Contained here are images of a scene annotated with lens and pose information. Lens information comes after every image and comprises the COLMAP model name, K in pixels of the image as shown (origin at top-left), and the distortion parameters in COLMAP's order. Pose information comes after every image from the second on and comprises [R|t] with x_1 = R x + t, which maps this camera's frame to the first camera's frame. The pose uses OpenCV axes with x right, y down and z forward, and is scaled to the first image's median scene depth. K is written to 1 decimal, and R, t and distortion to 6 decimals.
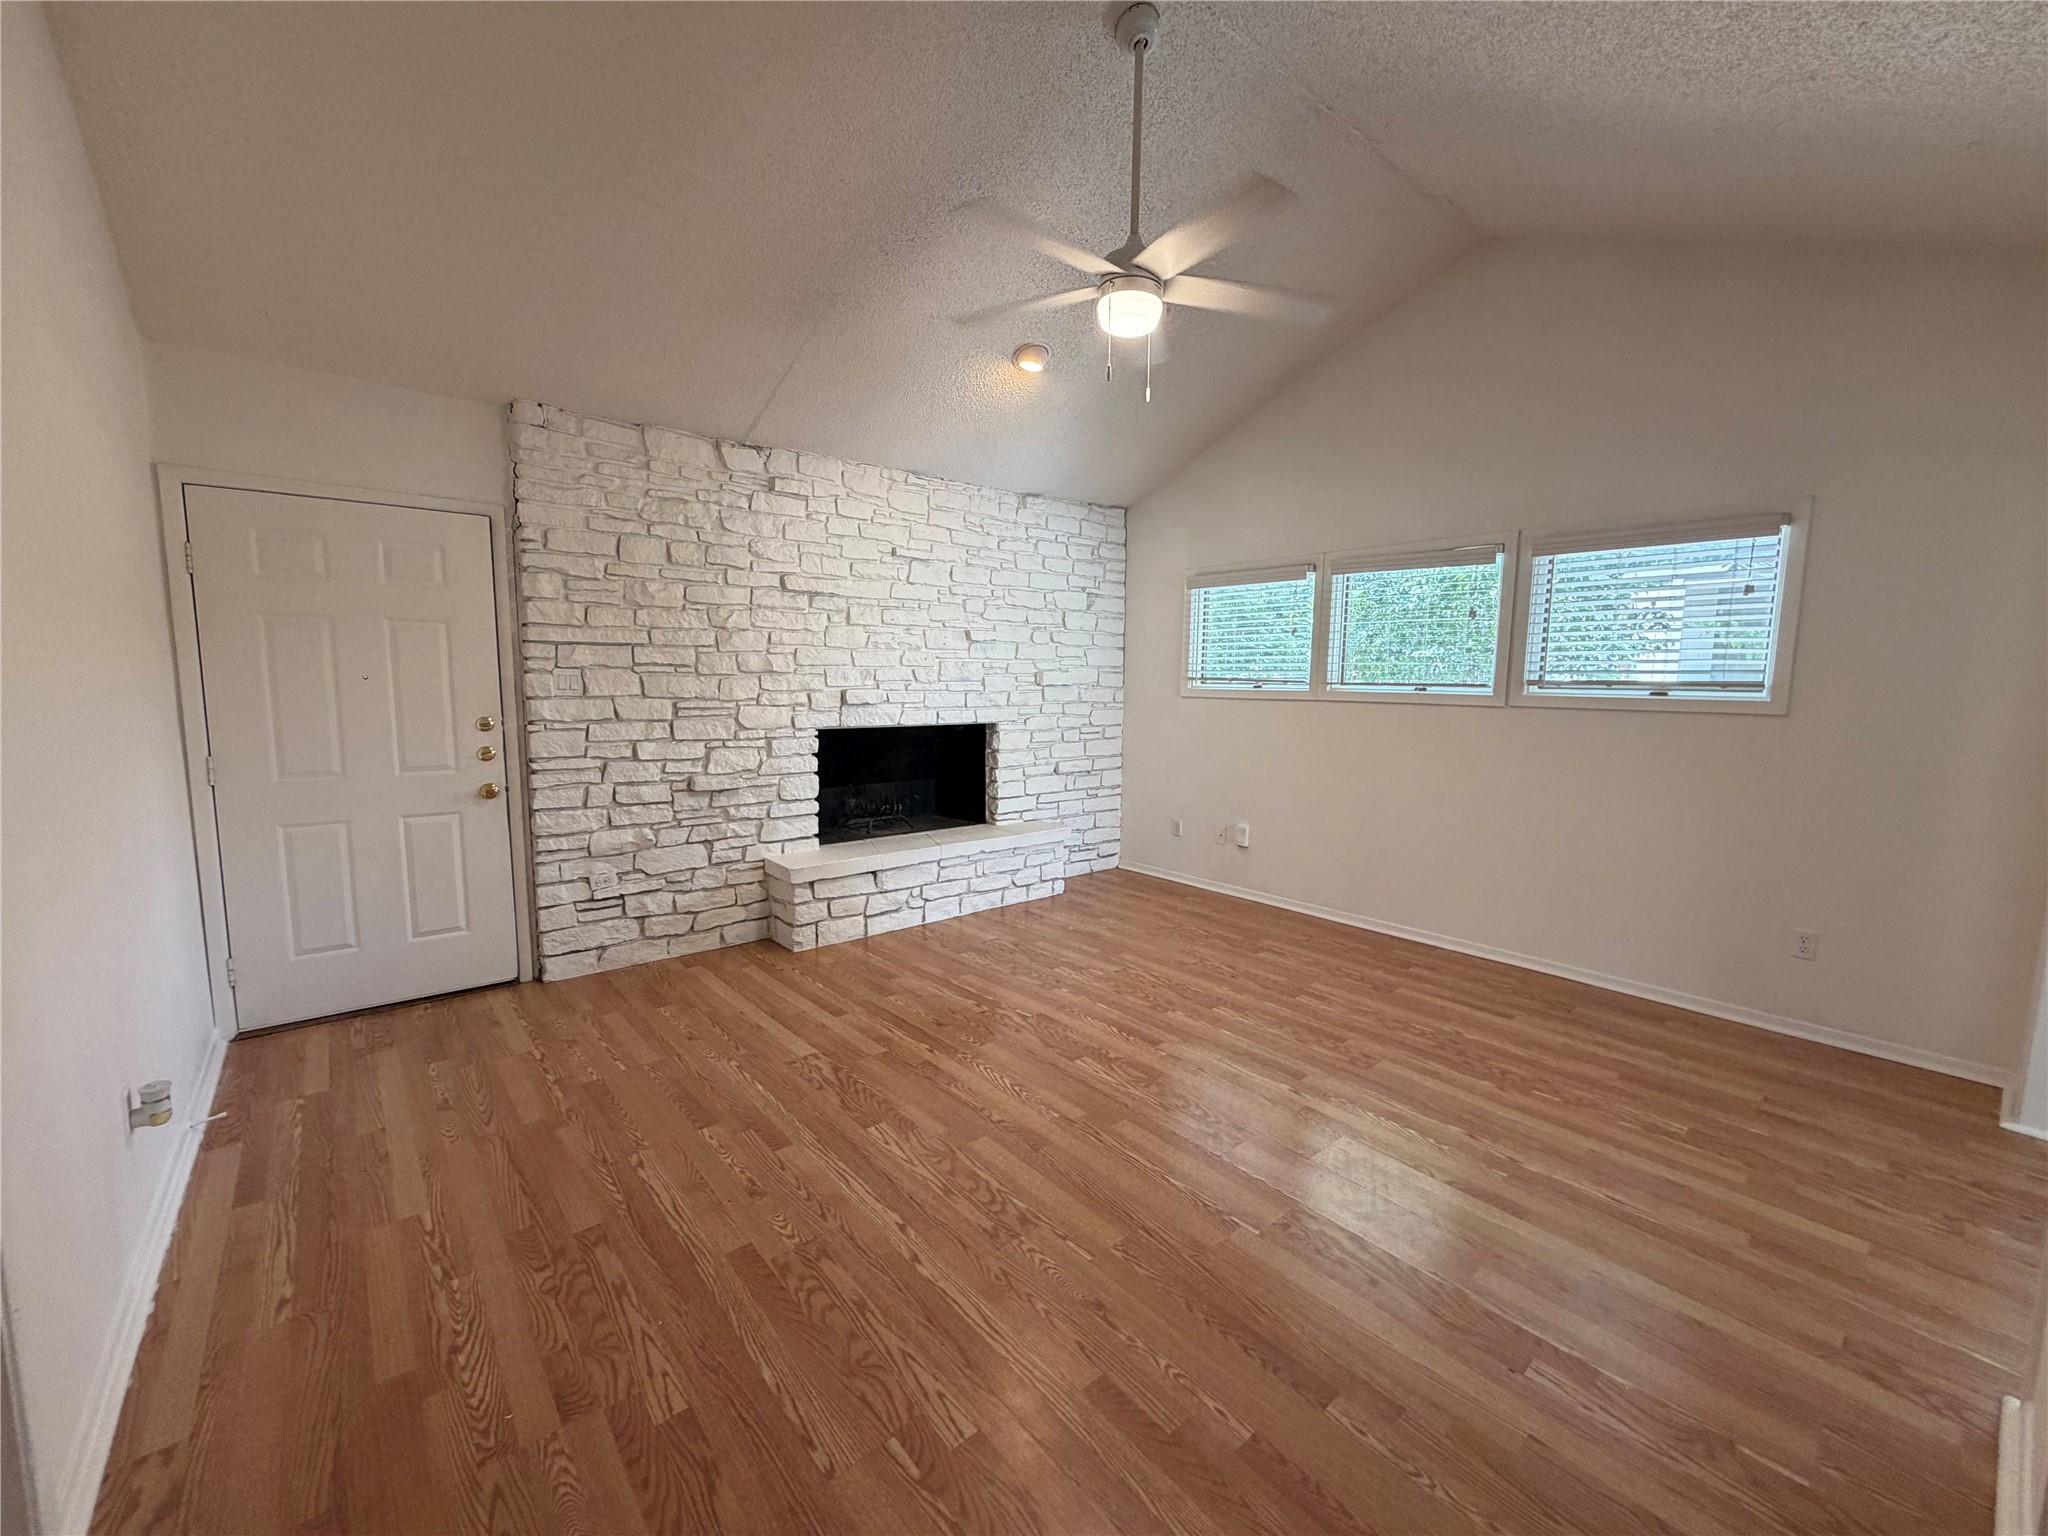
lens RADIAL K [[815.8, 0, 1014.1], [0, 815.8, 769.0], [0, 0, 1]] dist [0.000659, -0.000261]
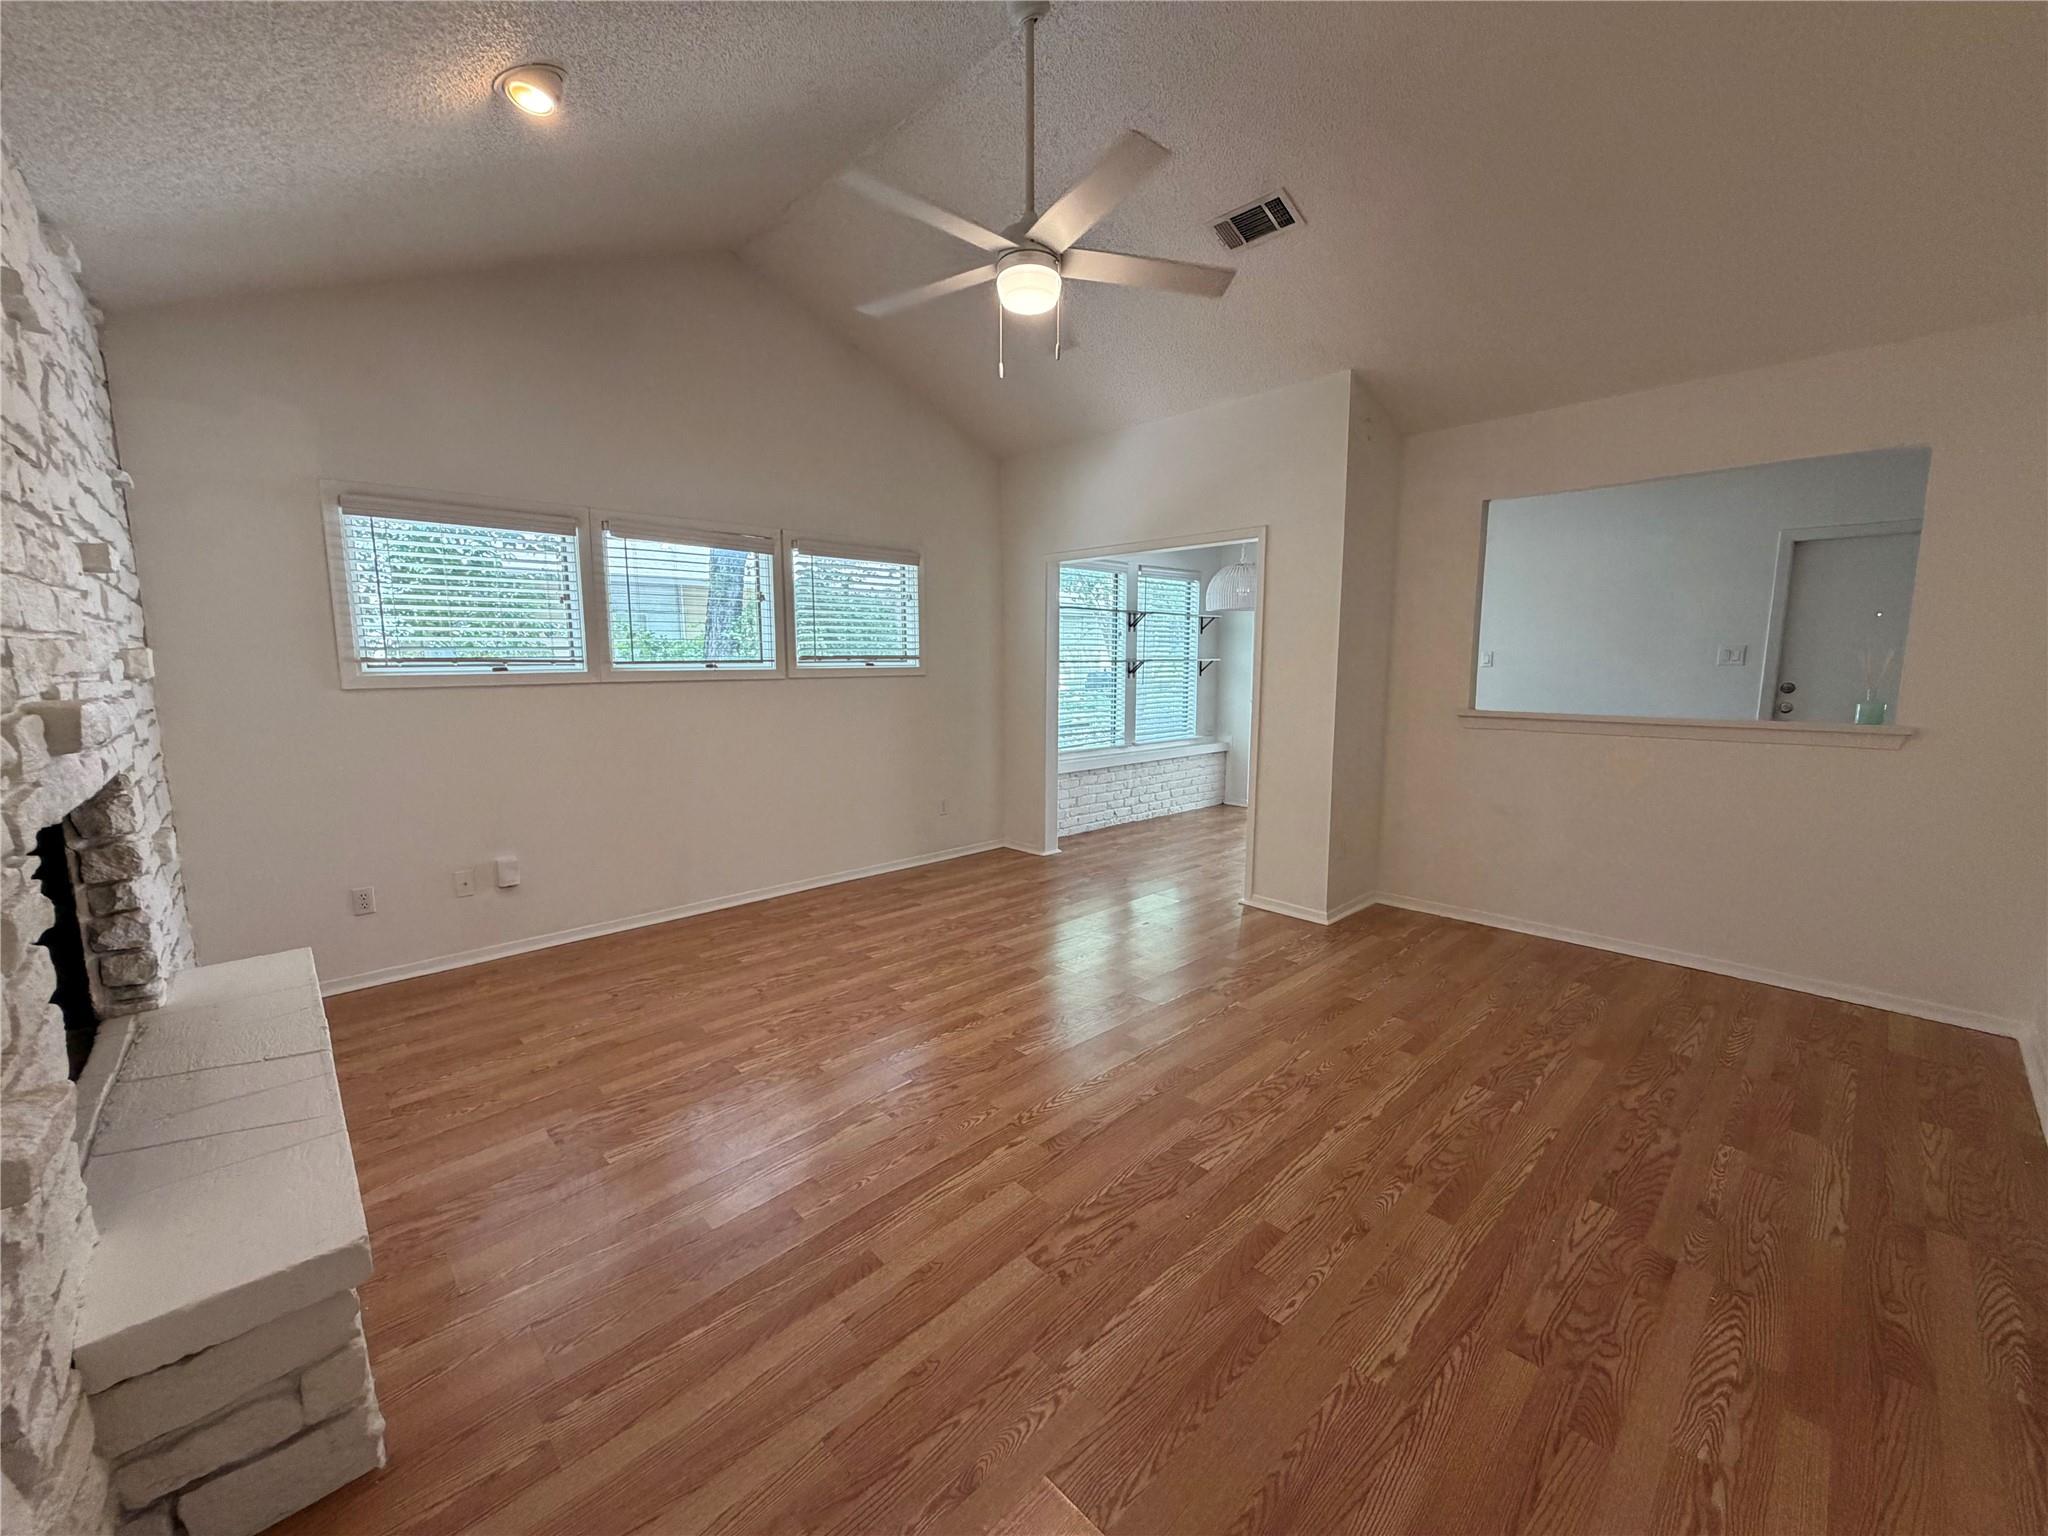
lens RADIAL K [[815.8, 0, 1014.1], [0, 815.8, 769.0], [0, 0, 1]] dist [0.000659, -0.000261]
pose [[-0.062755, -0.145235, 0.987405, -0.776706], [0.115844, 0.981608, 0.151745, -0.114722], [-0.991283, 0.123908, -0.044777, 0.948329]]
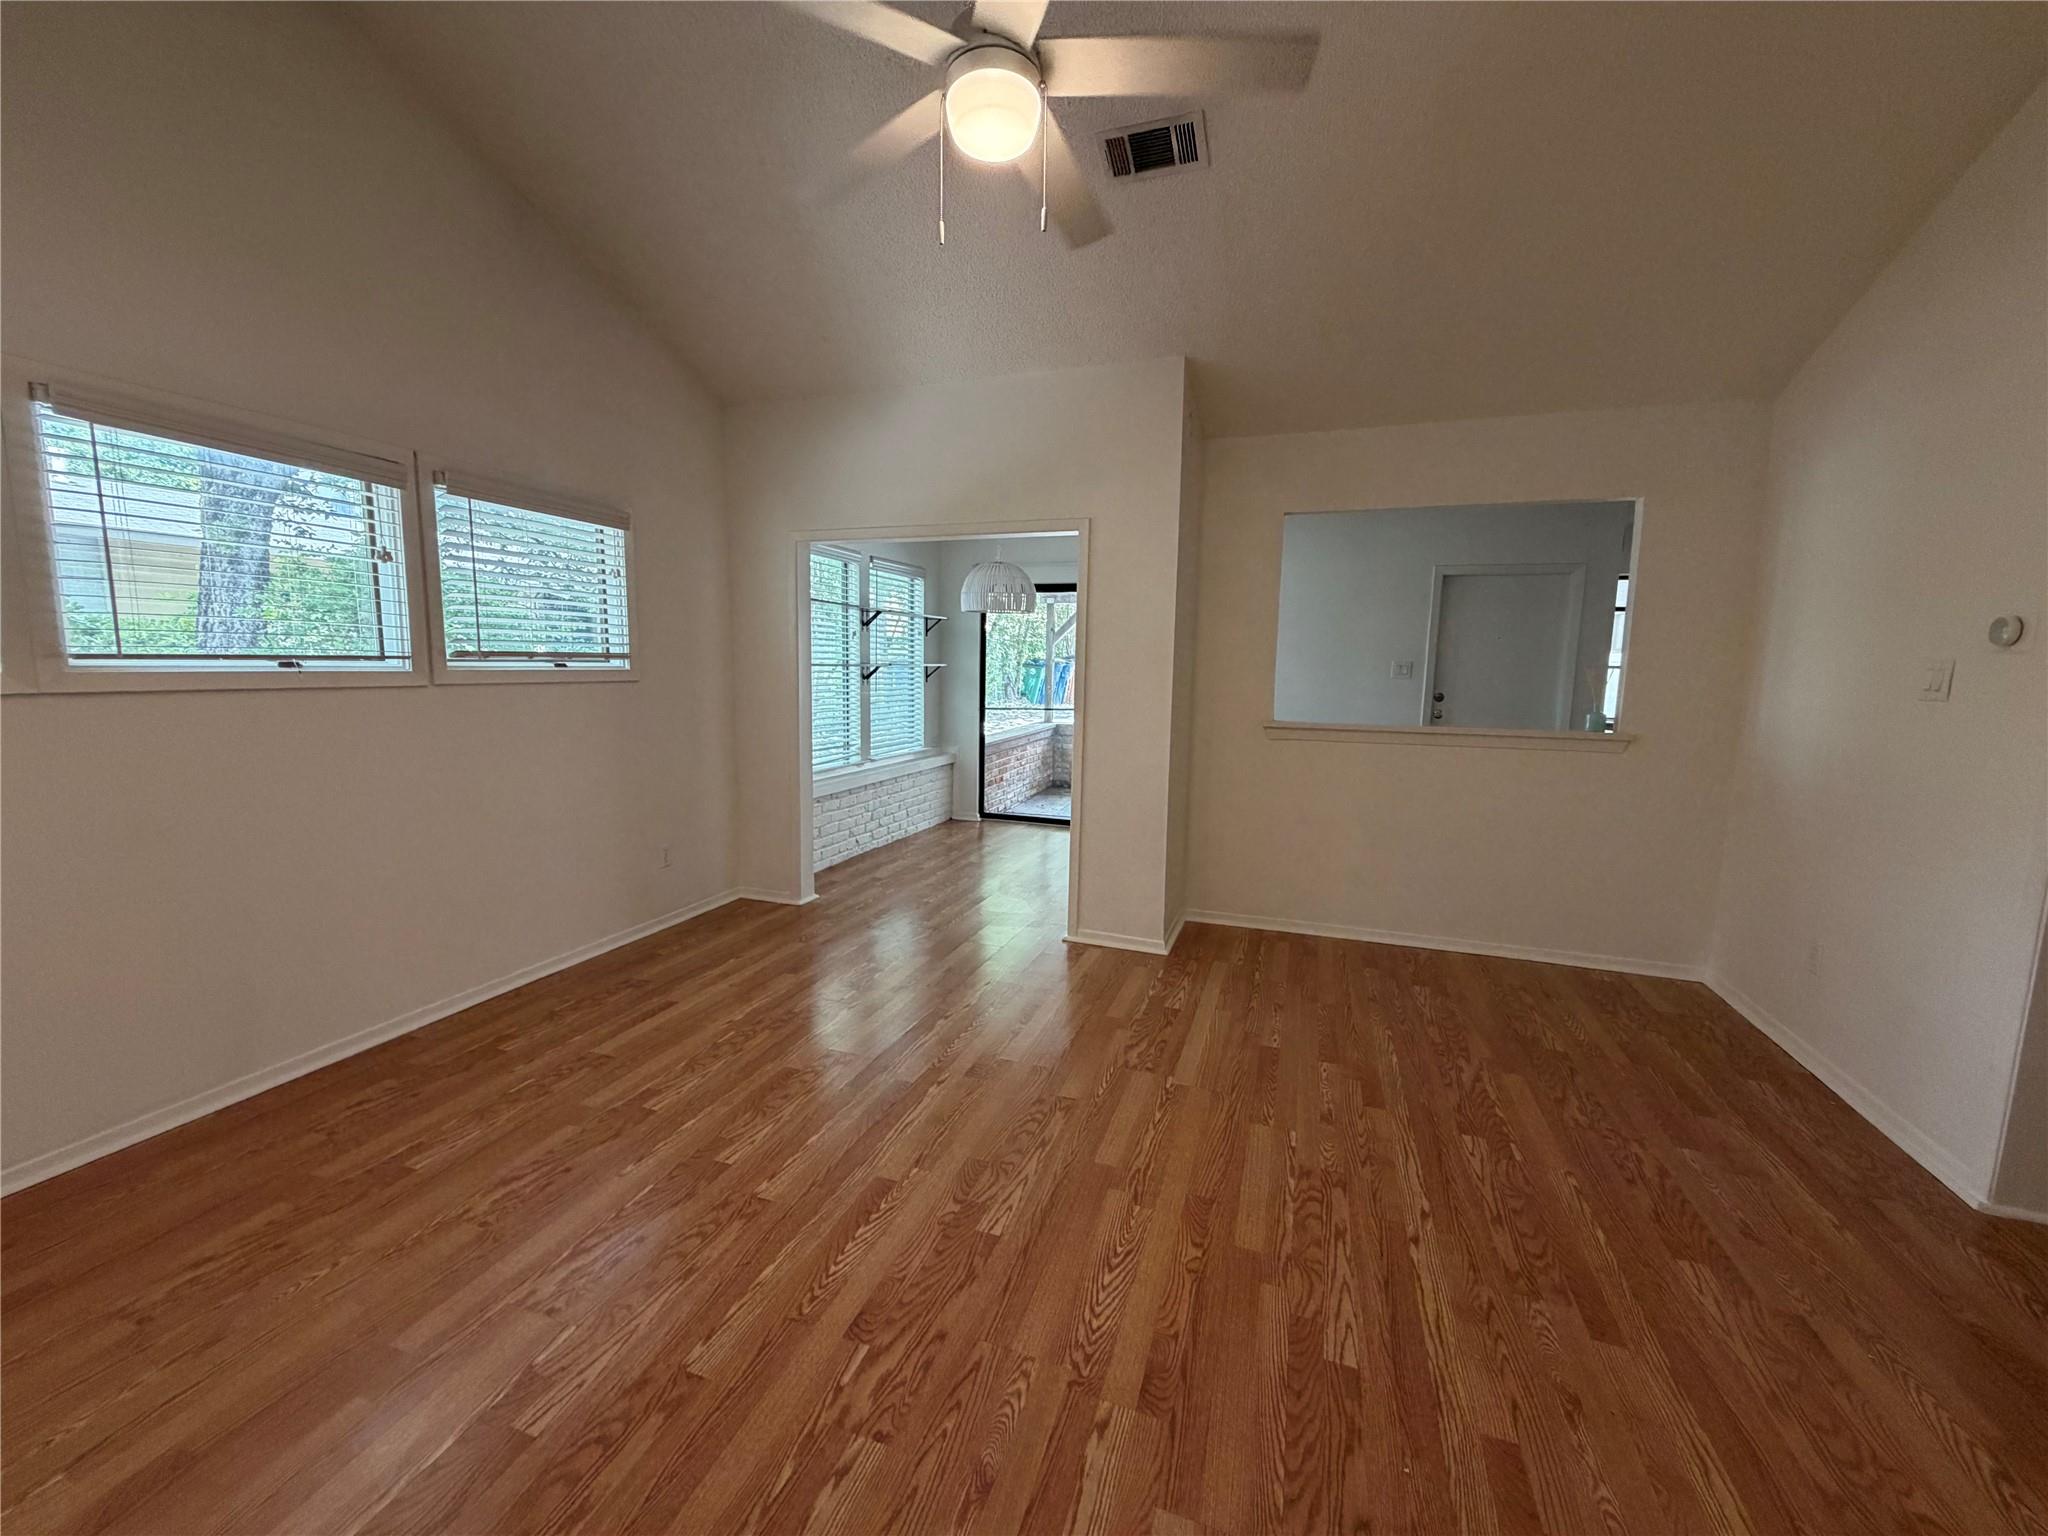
lens RADIAL K [[815.8, 0, 1014.1], [0, 815.8, 769.0], [0, 0, 1]] dist [0.000659, -0.000261]
pose [[-0.505030, -0.129824, 0.853282, -0.425155], [0.076616, 0.977977, 0.194143, -0.136651], [-0.859695, 0.163423, -0.483961, 1.167859]]
